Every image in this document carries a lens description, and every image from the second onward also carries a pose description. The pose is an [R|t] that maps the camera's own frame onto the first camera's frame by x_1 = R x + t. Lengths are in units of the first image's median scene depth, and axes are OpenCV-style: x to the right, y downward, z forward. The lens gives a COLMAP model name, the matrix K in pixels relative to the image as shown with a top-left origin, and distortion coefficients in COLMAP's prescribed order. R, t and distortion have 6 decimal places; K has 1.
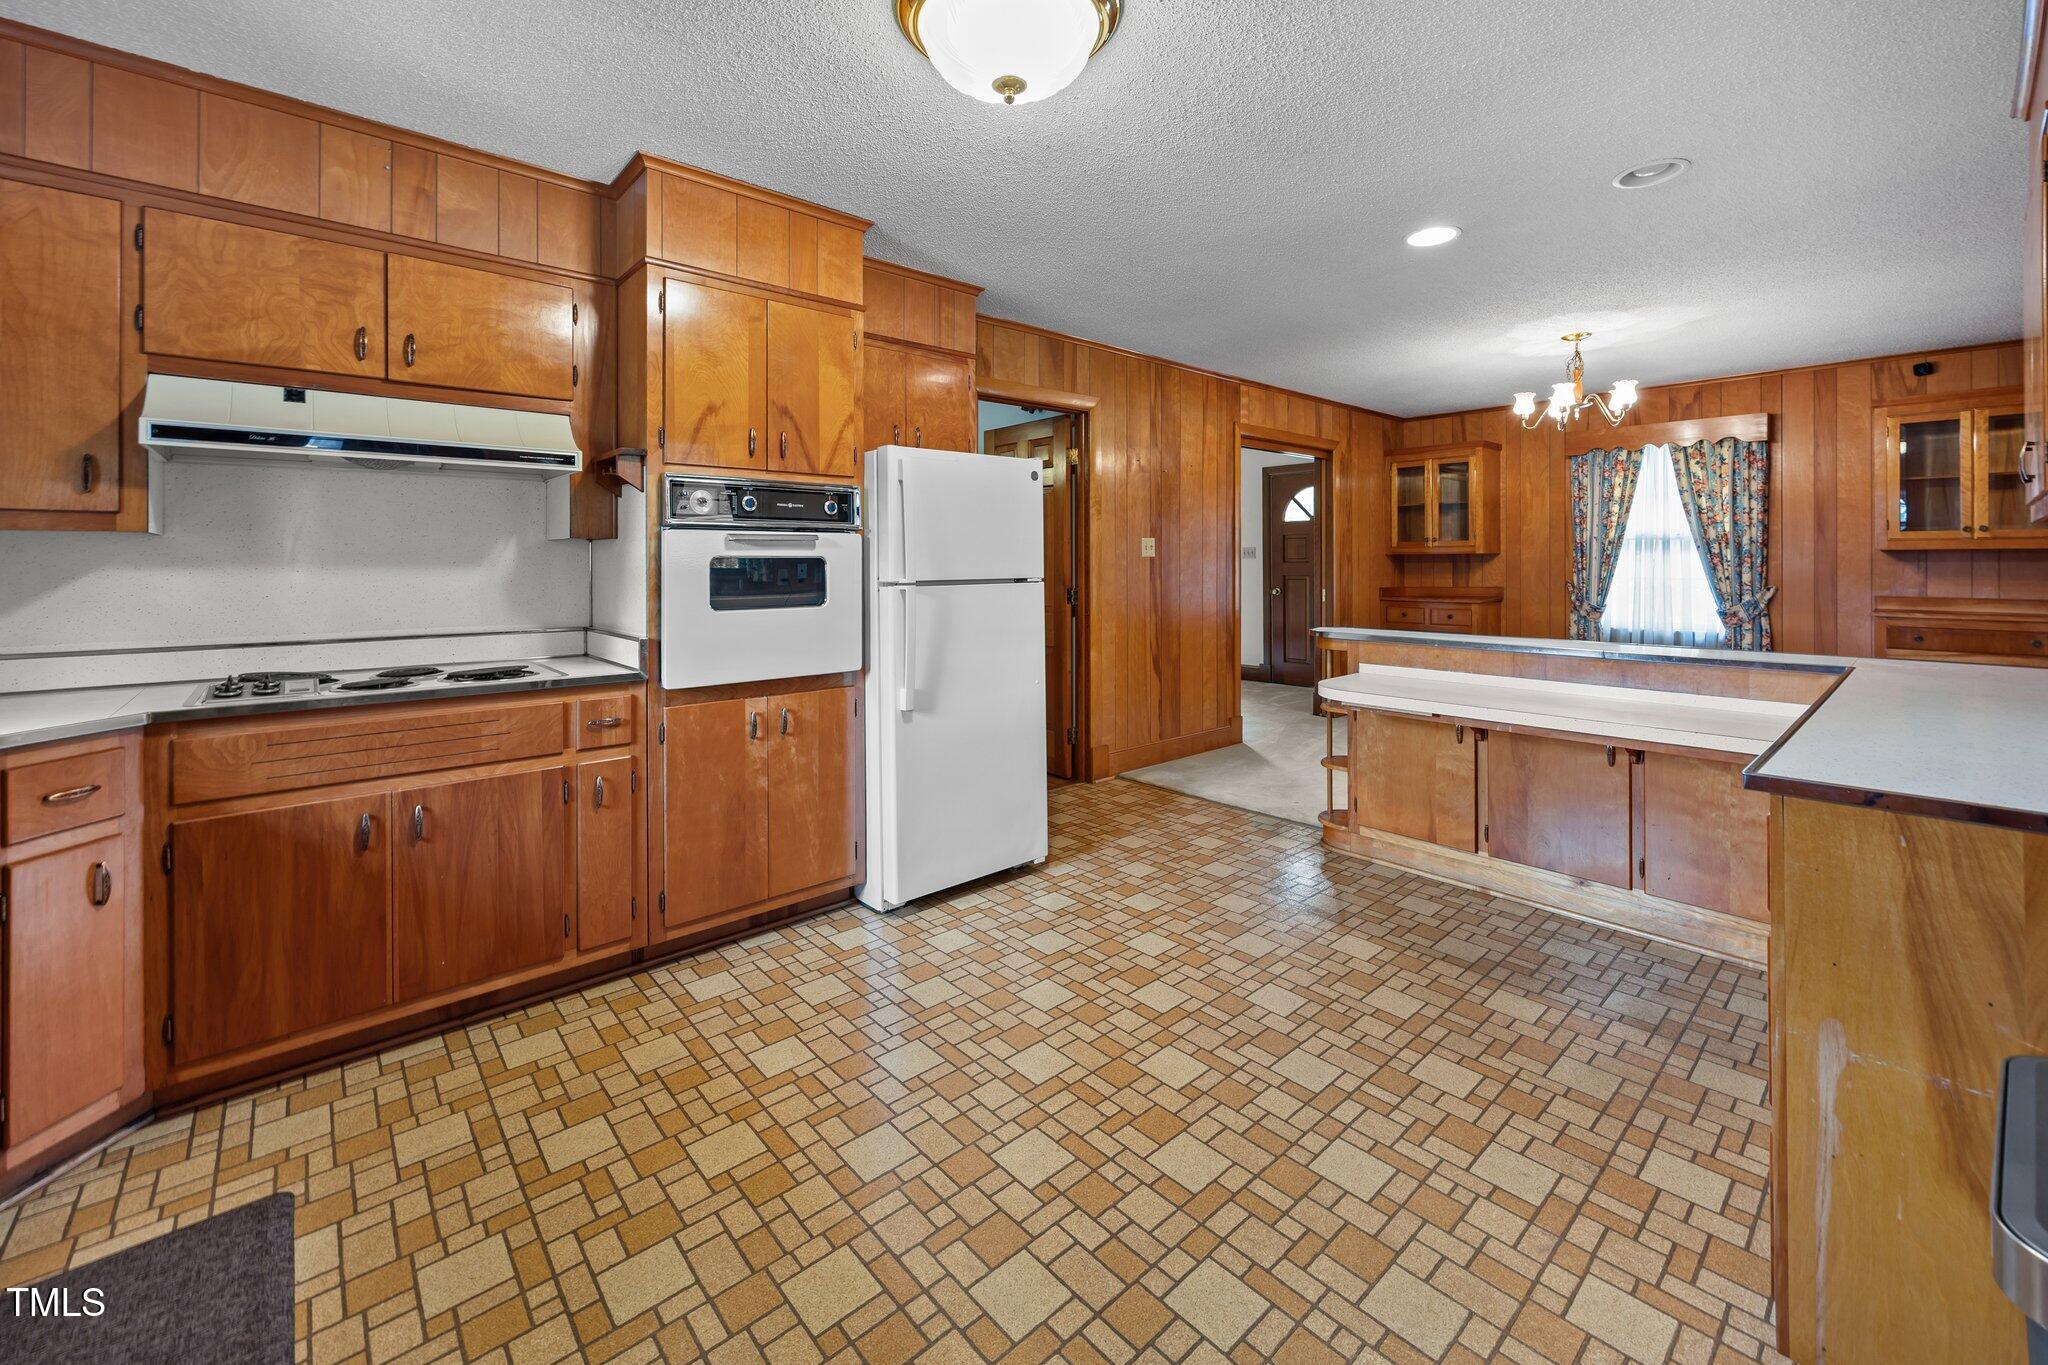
lens RADIAL K [[841.4, 0, 1022.8], [0, 841.4, 562.7], [0, 0, 1]] dist [0.008162, 0.000228]
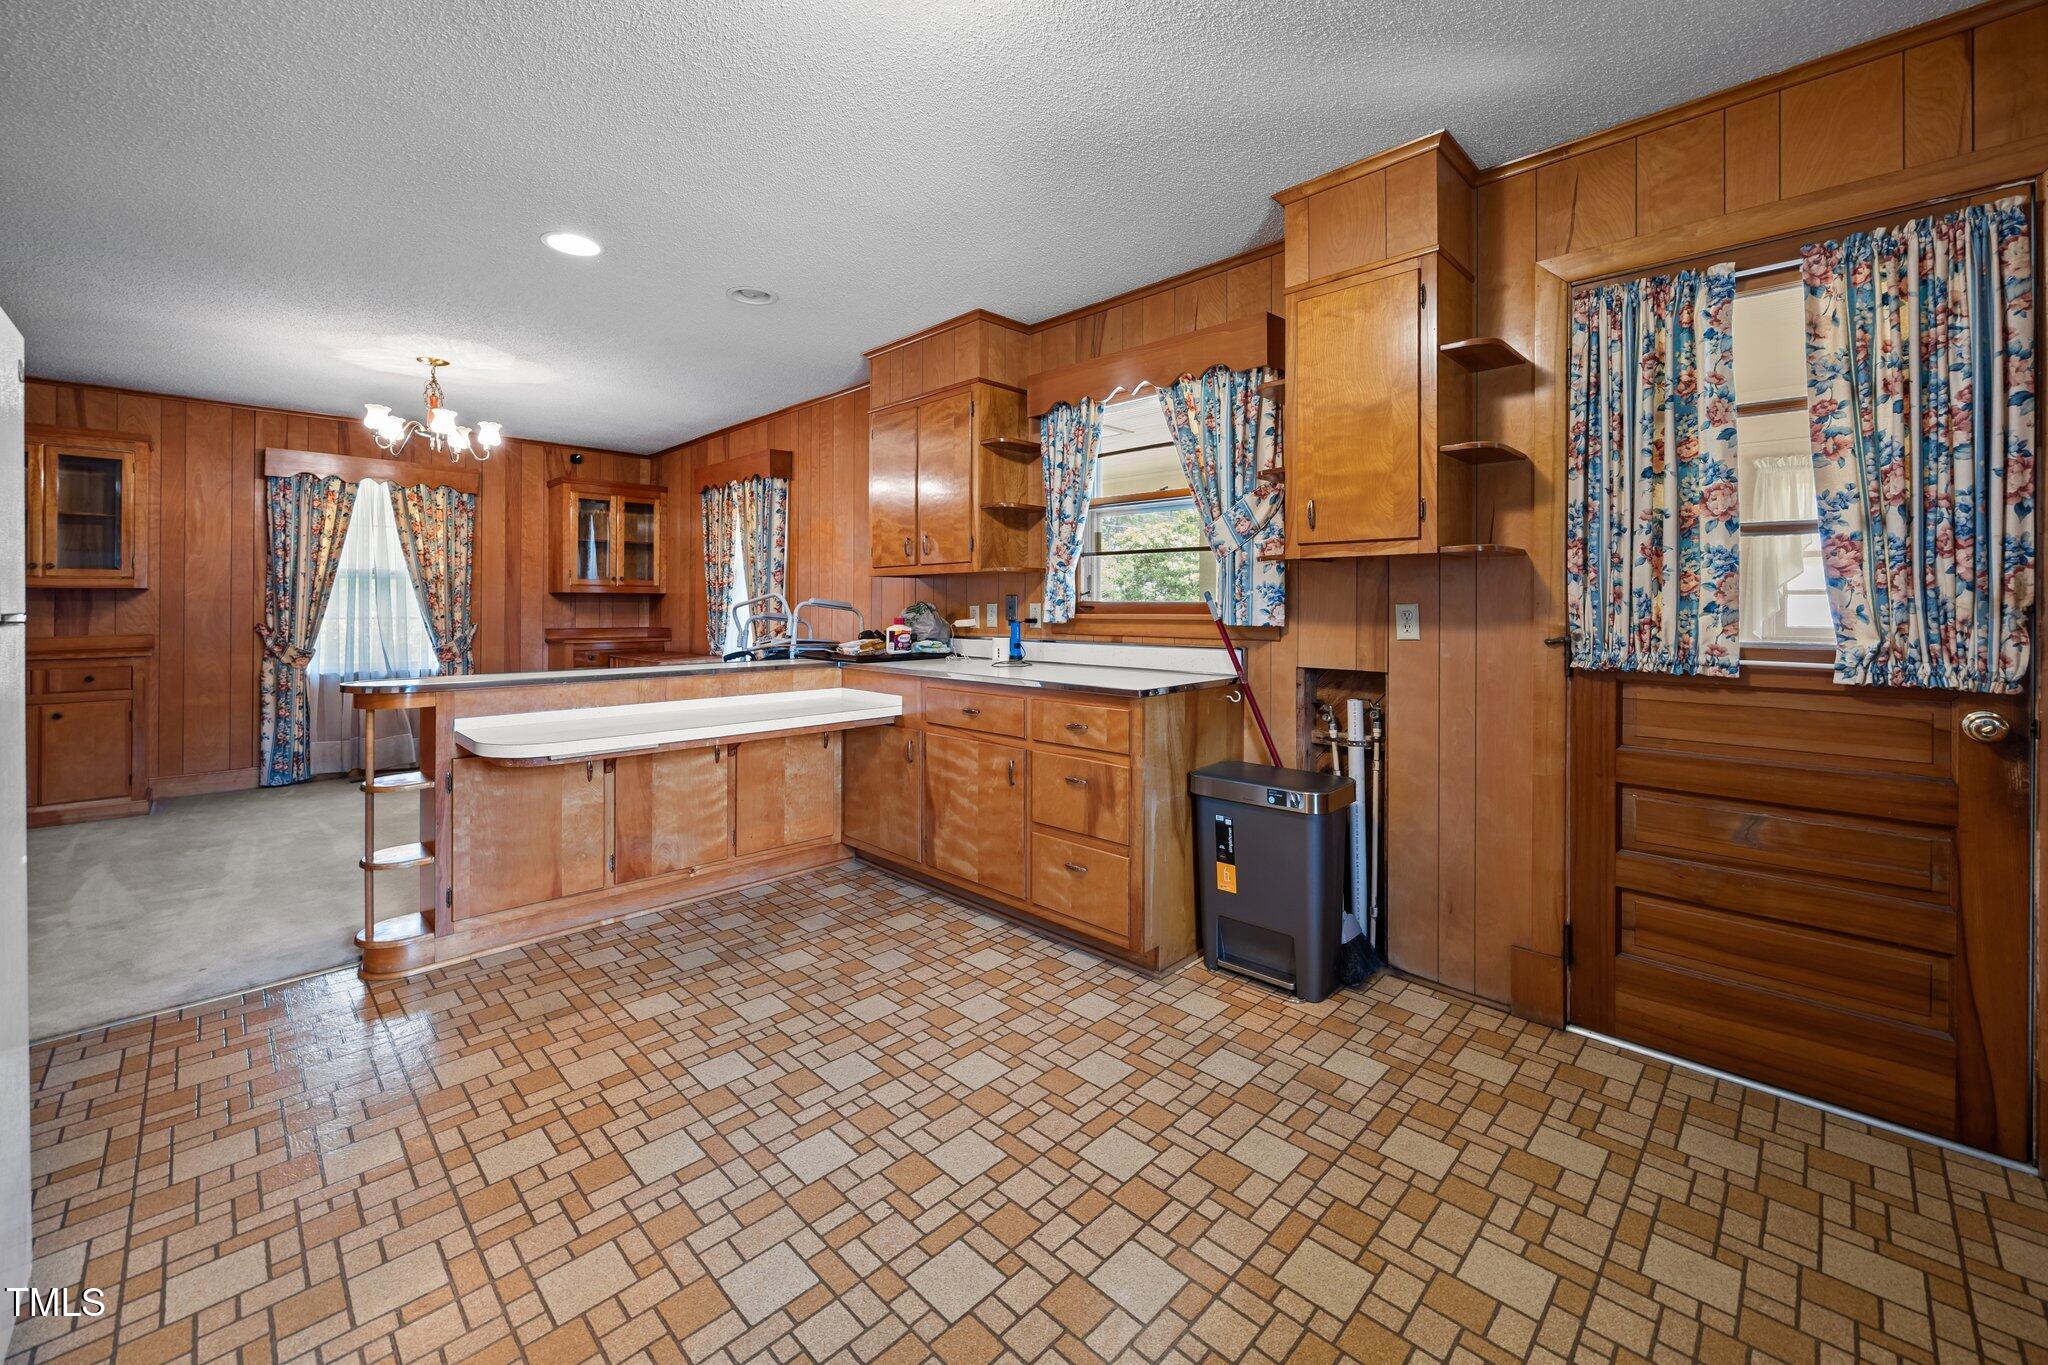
lens RADIAL K [[804.6, 0, 1066.9], [0, 804.6, 603.2], [0, 0, 1]] dist [-0.014412, 0.000214]
pose [[-0.092613, 0.007626, 0.995673, -0.383988], [0.003134, 0.999968, -0.007368, 0.017239], [-0.995697, 0.002438, -0.092634, 0.465076]]
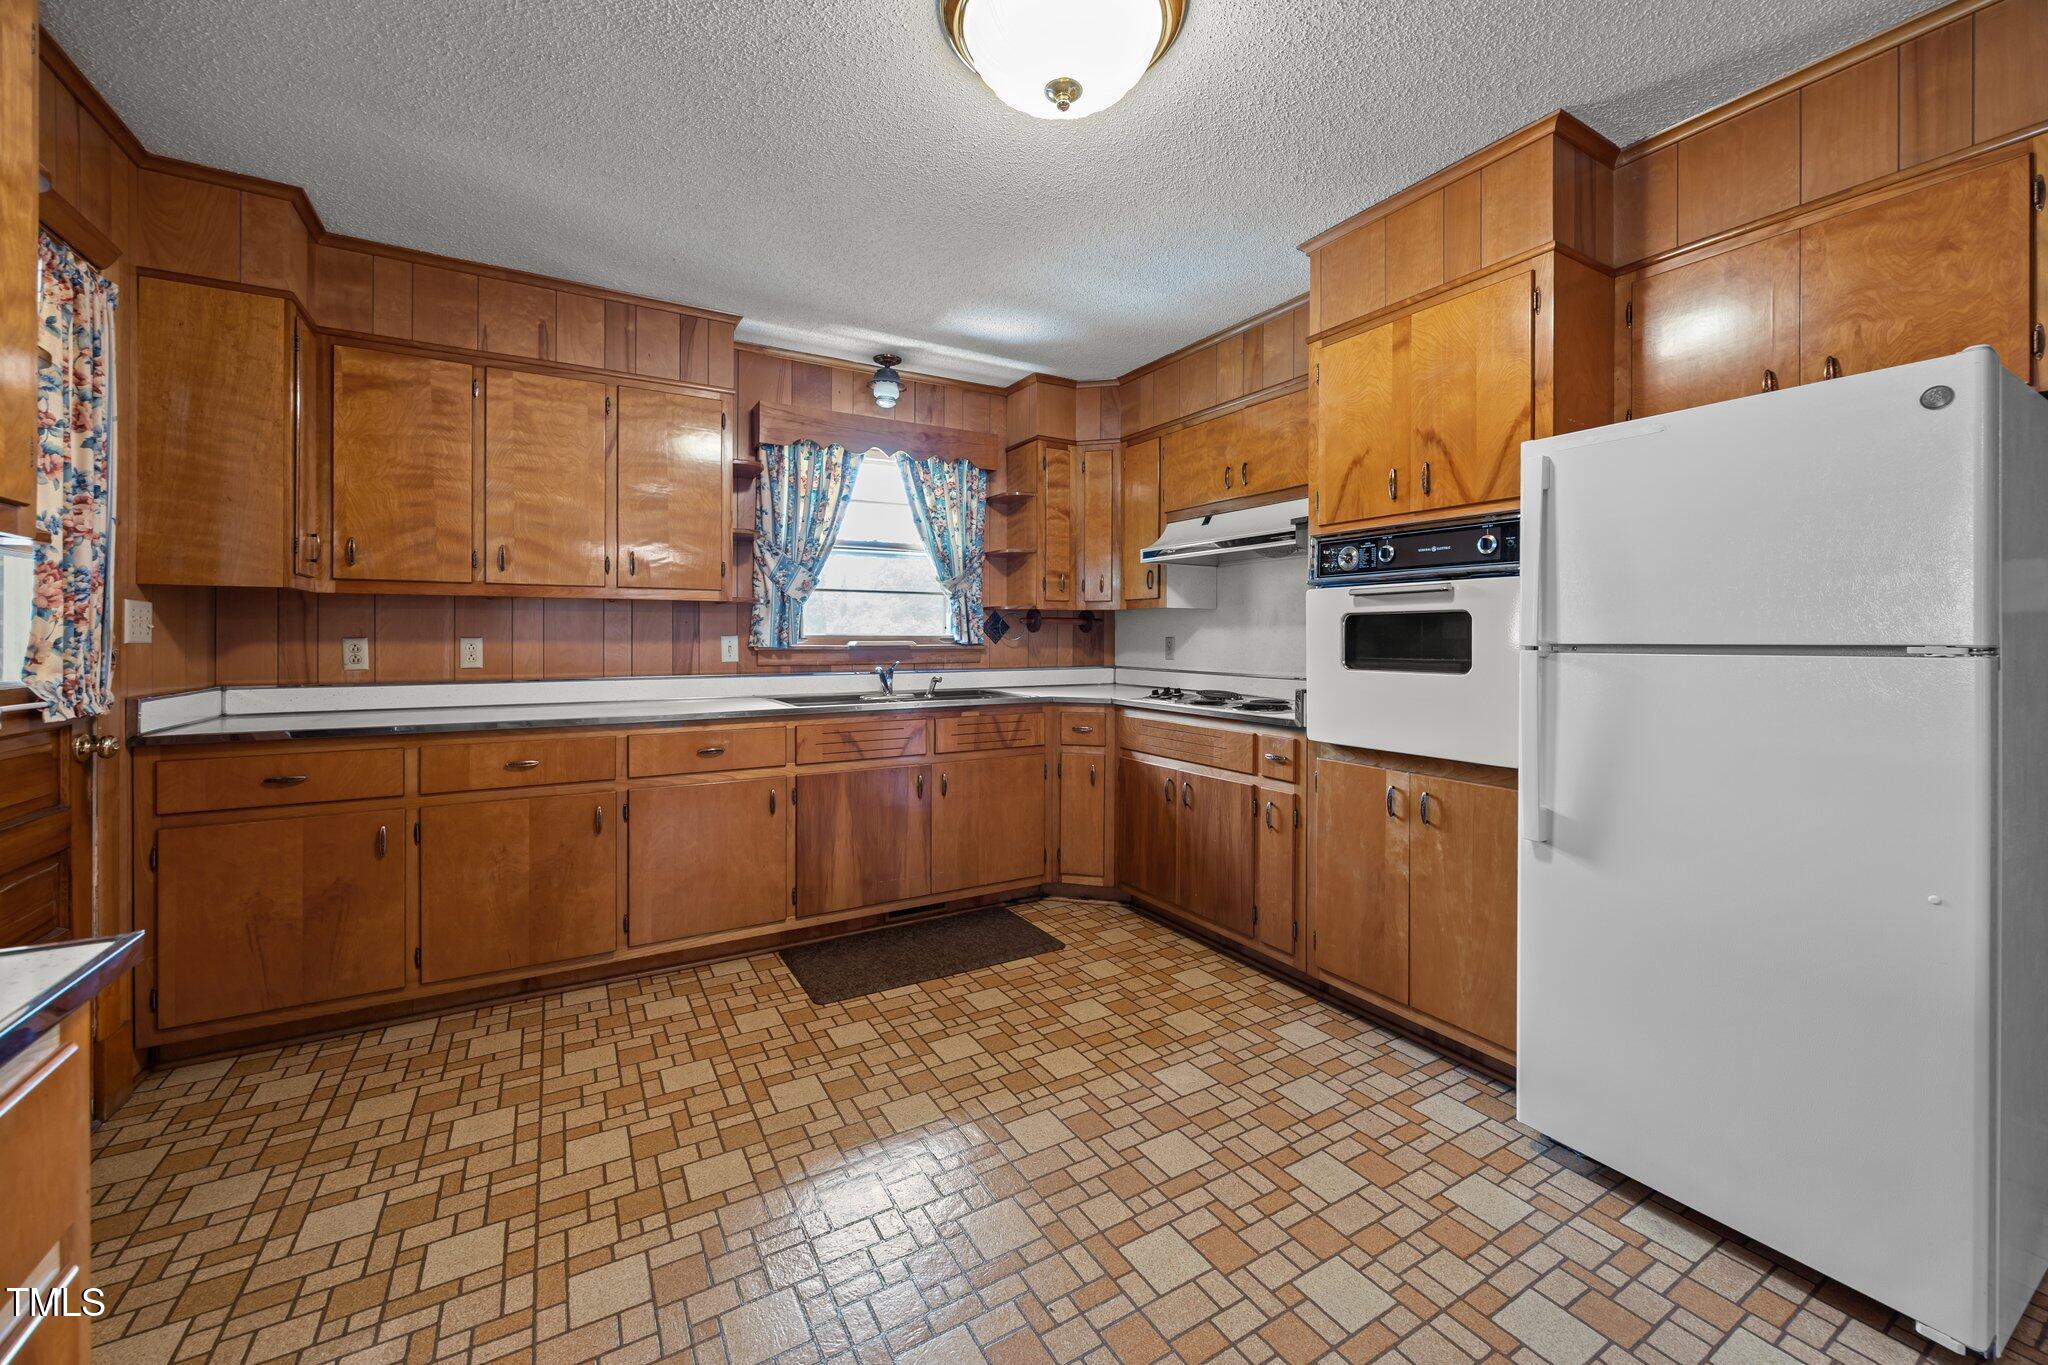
lens RADIAL K [[804.6, 0, 1033.3], [0, 804.6, 632.4], [0, 0, 1]] dist [-0.014412, 0.000214]
pose [[-0.190789, -0.000305, -0.981631, 0.434518], [-0.002456, 0.999997, 0.000166, 0.011189], [0.981628, 0.002442, -0.190789, 0.583577]]
